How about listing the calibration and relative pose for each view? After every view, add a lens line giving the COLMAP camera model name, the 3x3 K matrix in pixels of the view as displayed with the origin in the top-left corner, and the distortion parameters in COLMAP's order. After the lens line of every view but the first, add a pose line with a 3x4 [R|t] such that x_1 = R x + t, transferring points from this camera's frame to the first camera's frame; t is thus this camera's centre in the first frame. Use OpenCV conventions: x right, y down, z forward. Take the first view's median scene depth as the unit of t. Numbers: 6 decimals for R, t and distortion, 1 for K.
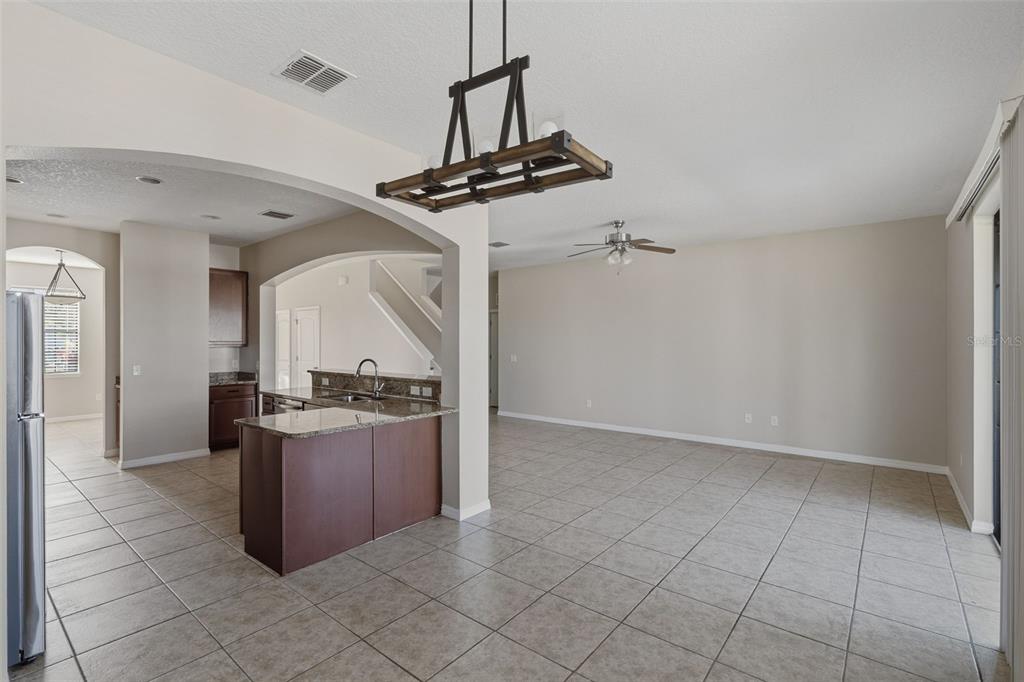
lens RADIAL K [[467.9, 0, 509.6], [0, 467.9, 339.3], [0, 0, 1]] dist [-0.001436, 0.001623]
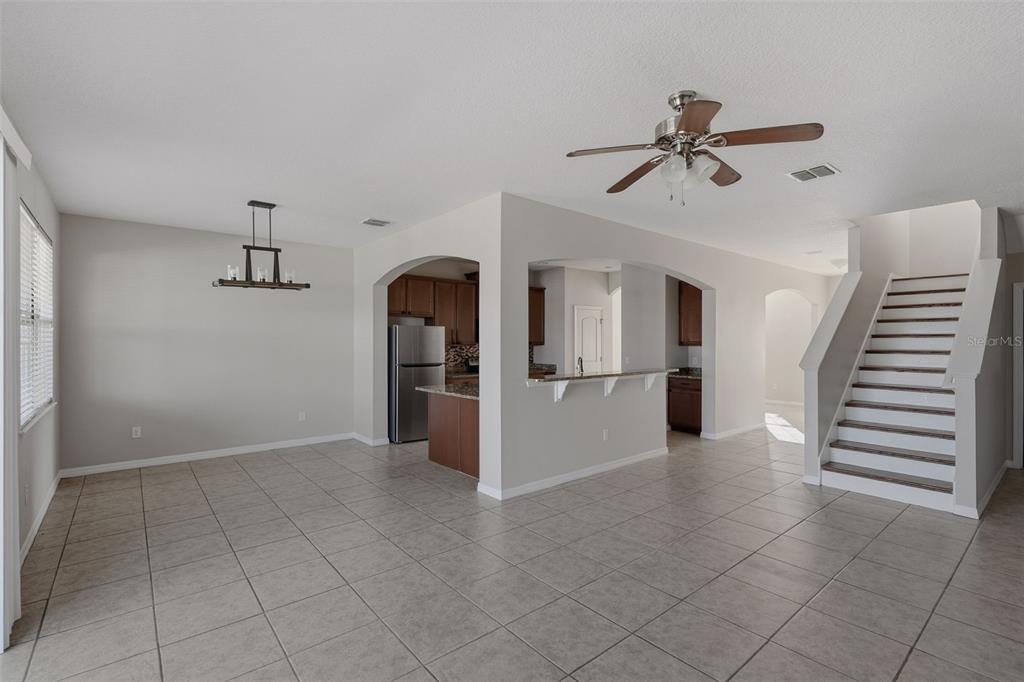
lens RADIAL K [[467.9, 0, 507.8], [0, 467.9, 341.5], [0, 0, 1]] dist [-0.001436, 0.001623]
pose [[-0.196335, 0.004253, -0.980528, 1.236252], [0.002368, 0.999990, 0.003863, -0.001222], [0.980534, -0.001563, -0.196343, 1.530308]]
